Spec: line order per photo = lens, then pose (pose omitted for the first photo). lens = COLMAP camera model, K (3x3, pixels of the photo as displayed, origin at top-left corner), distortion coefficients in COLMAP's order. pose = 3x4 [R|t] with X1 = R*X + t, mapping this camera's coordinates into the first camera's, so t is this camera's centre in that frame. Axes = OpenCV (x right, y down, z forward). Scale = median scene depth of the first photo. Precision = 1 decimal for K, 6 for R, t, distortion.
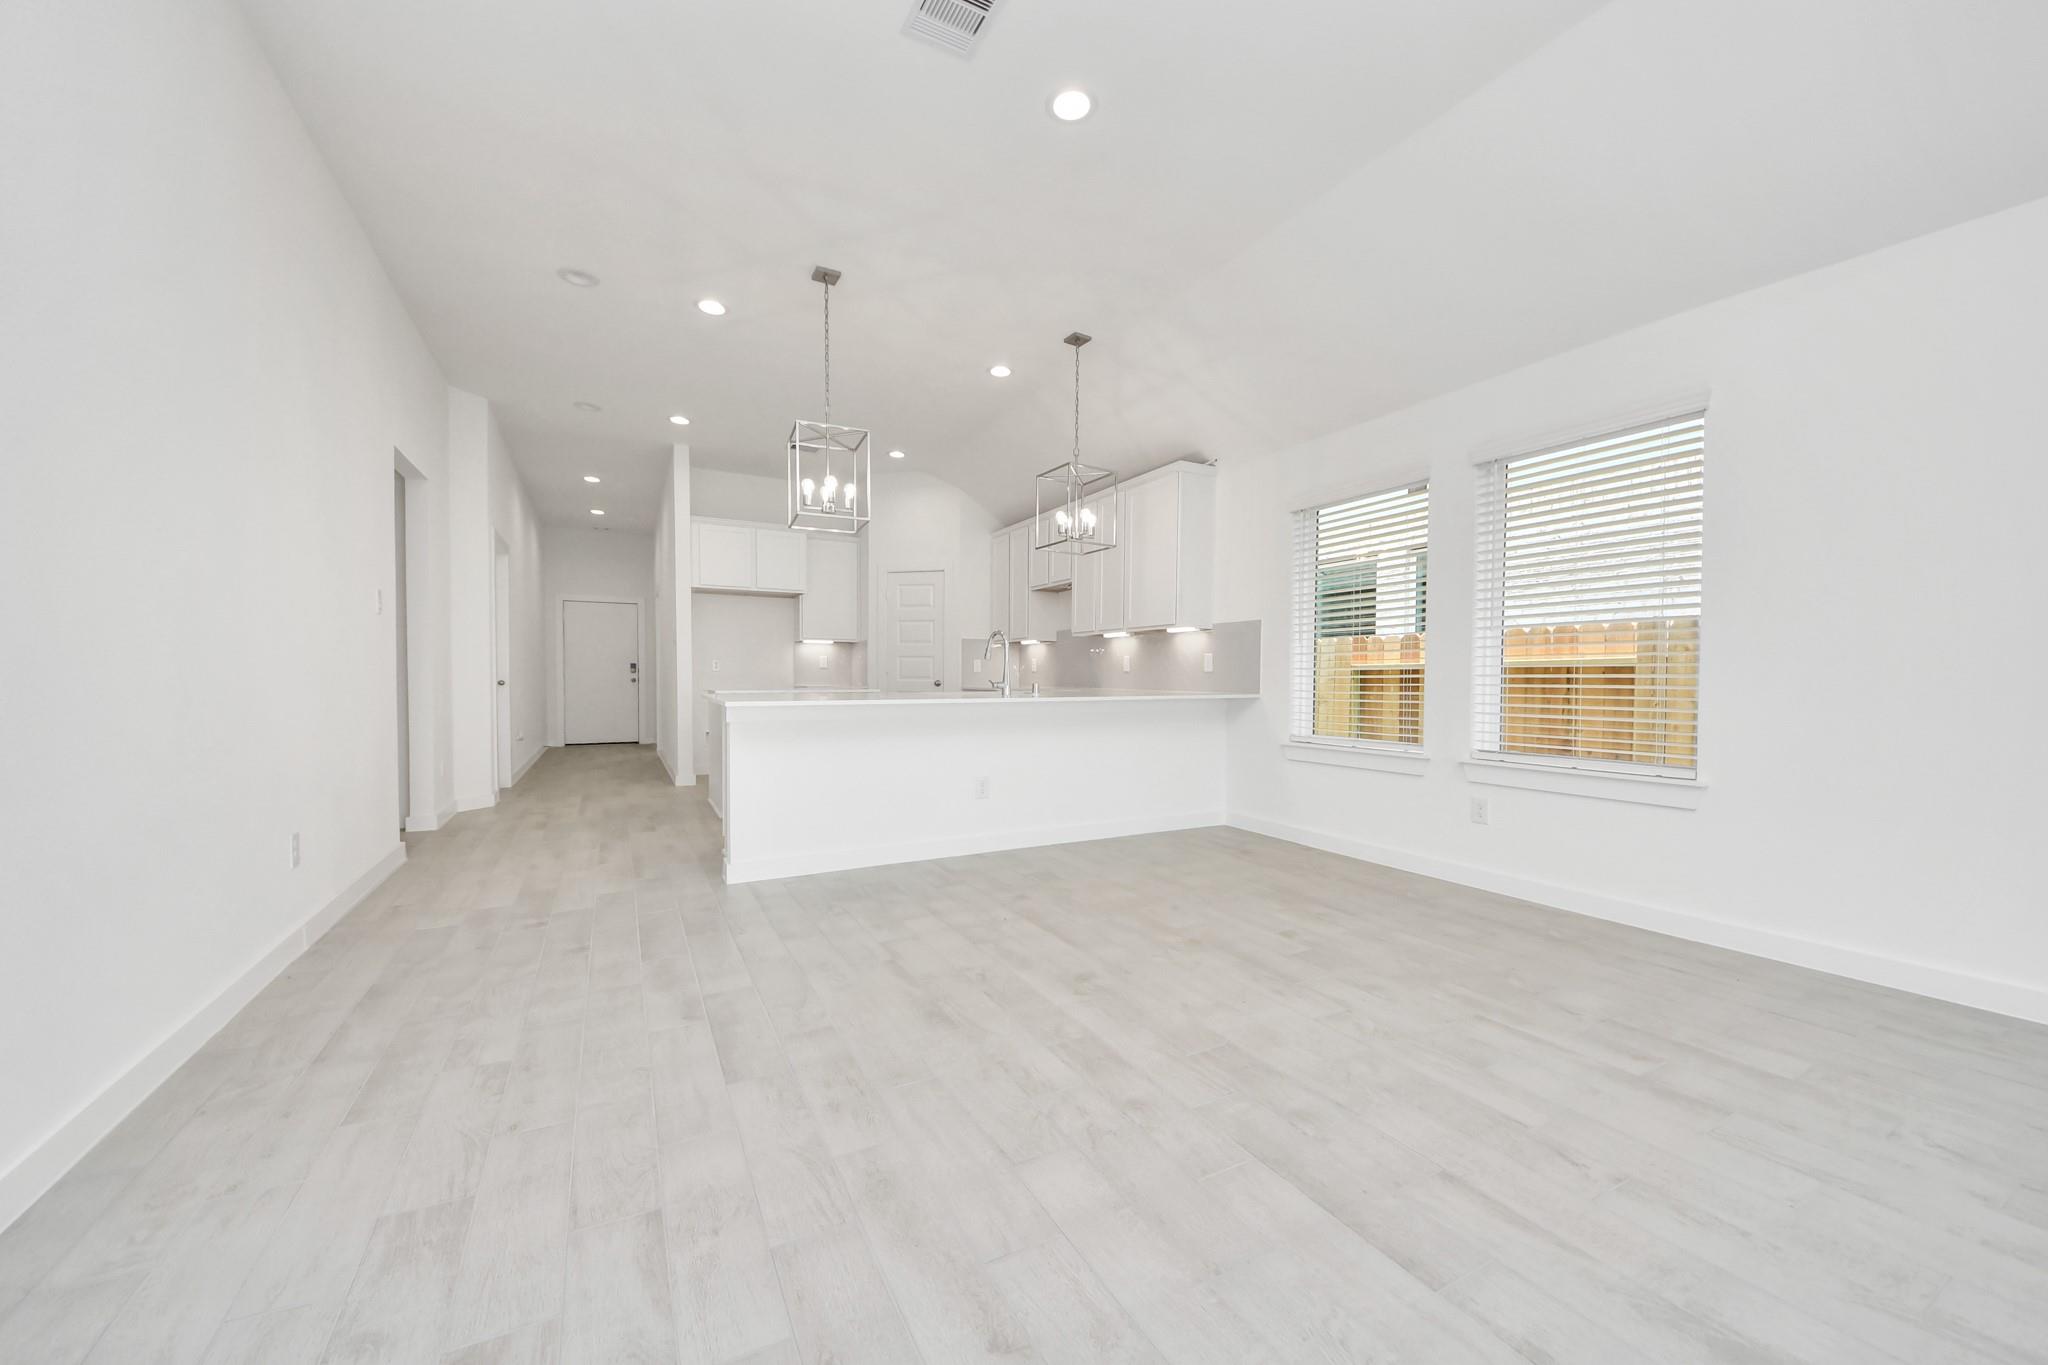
lens RADIAL K [[761.5, 0, 1021.5], [0, 761.5, 702.7], [0, 0, 1]] dist [0.025731, -0.010613]
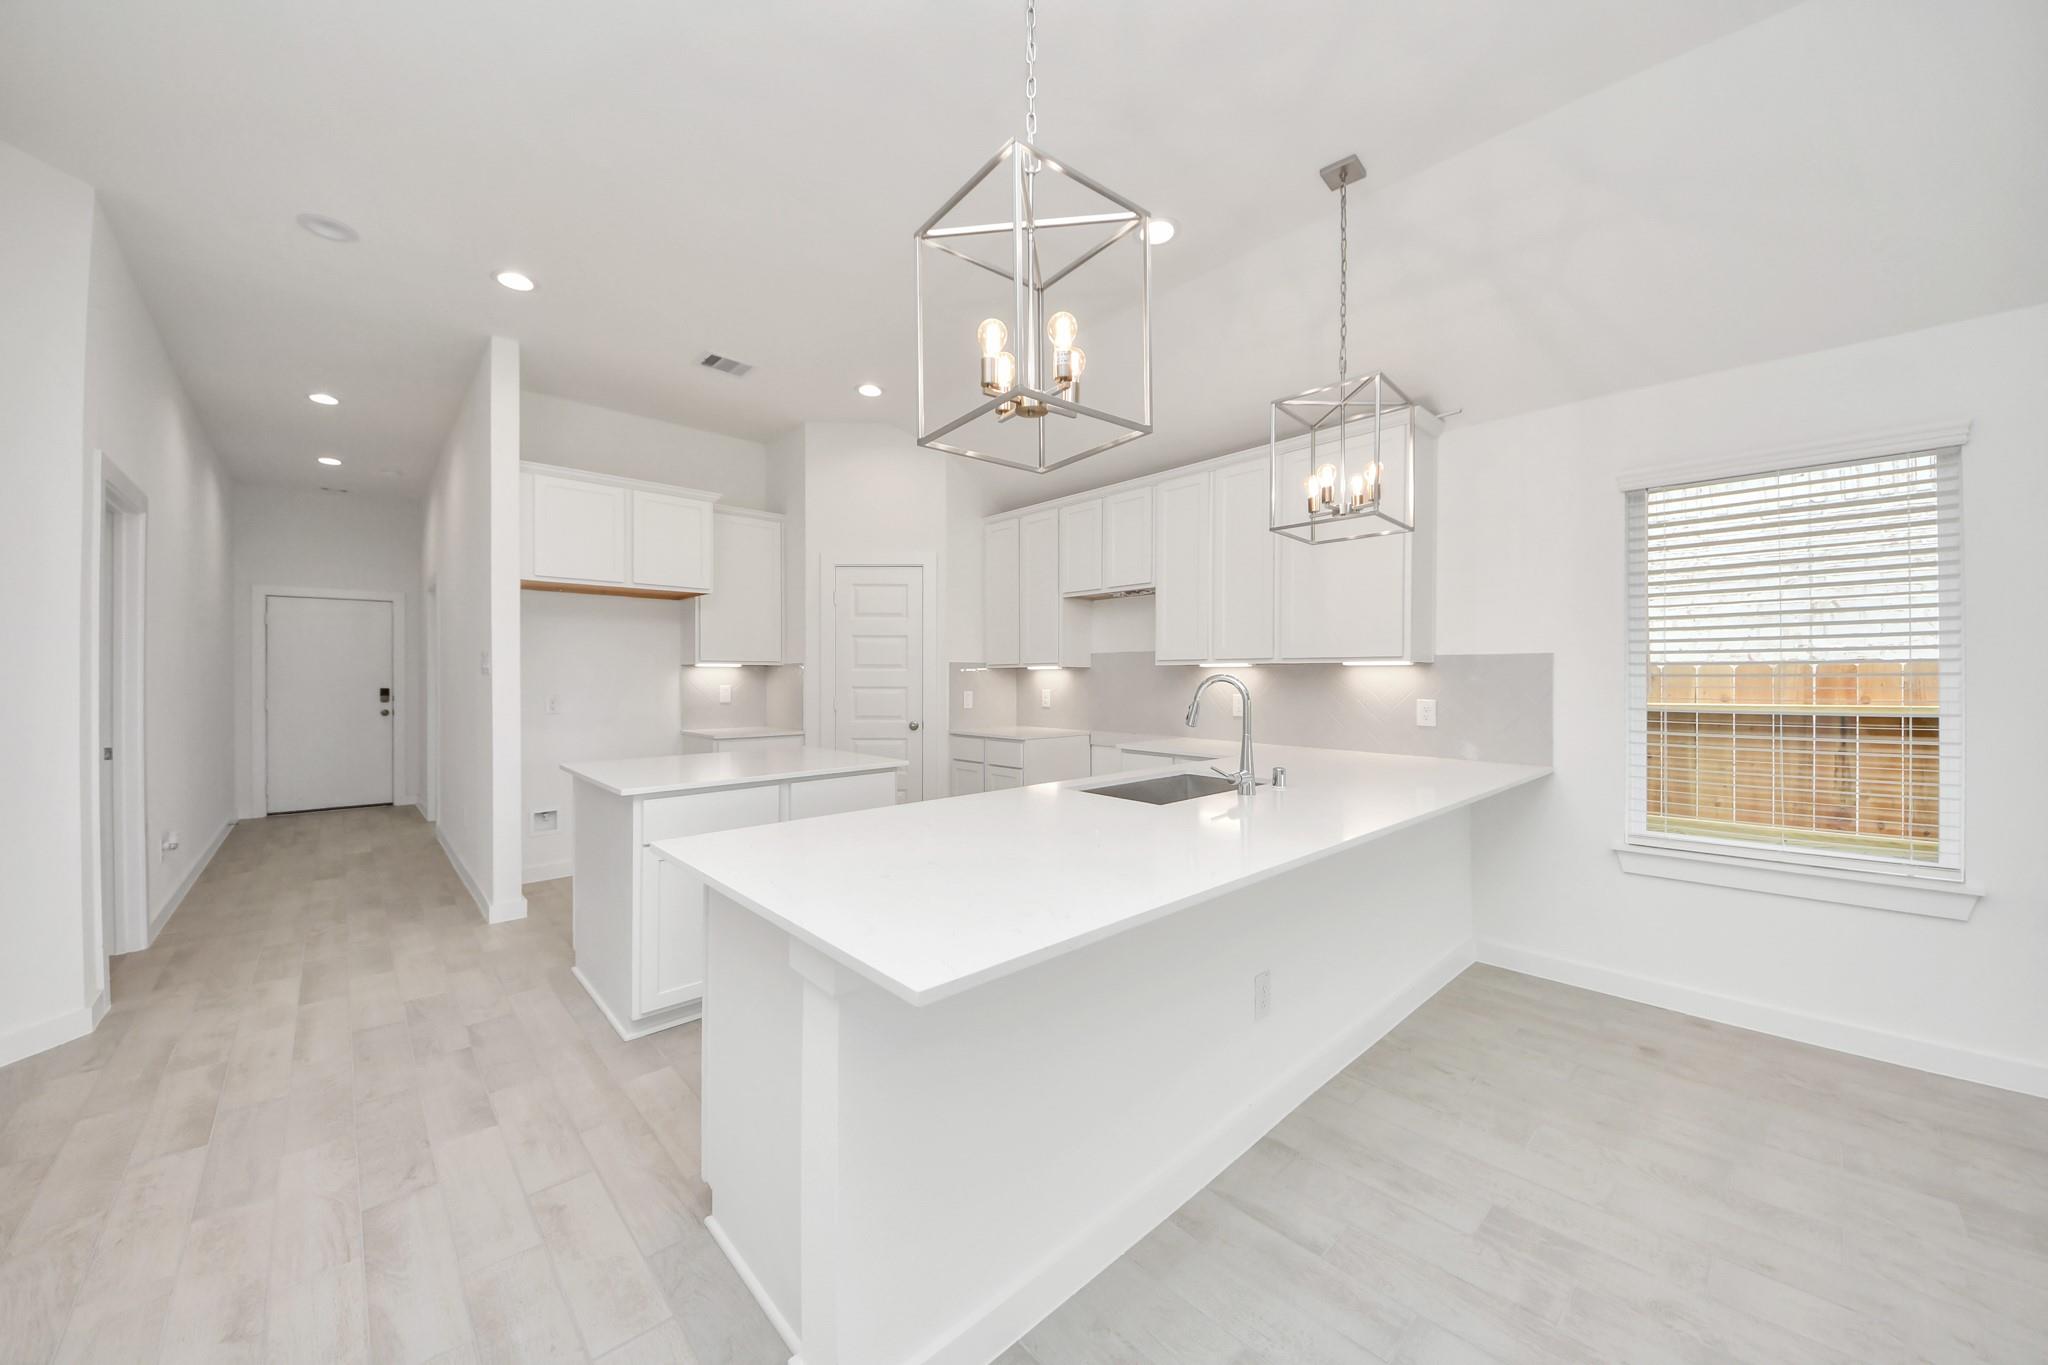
lens RADIAL K [[733.3, 0, 1015.9], [0, 733.3, 684.3], [0, 0, 1]] dist [0.000914, -0.009024]
pose [[0.966171, -0.007295, 0.257799, -0.202310], [0.013873, 0.999623, -0.023707, -0.050216], [-0.257528, 0.026482, 0.965908, 0.348271]]
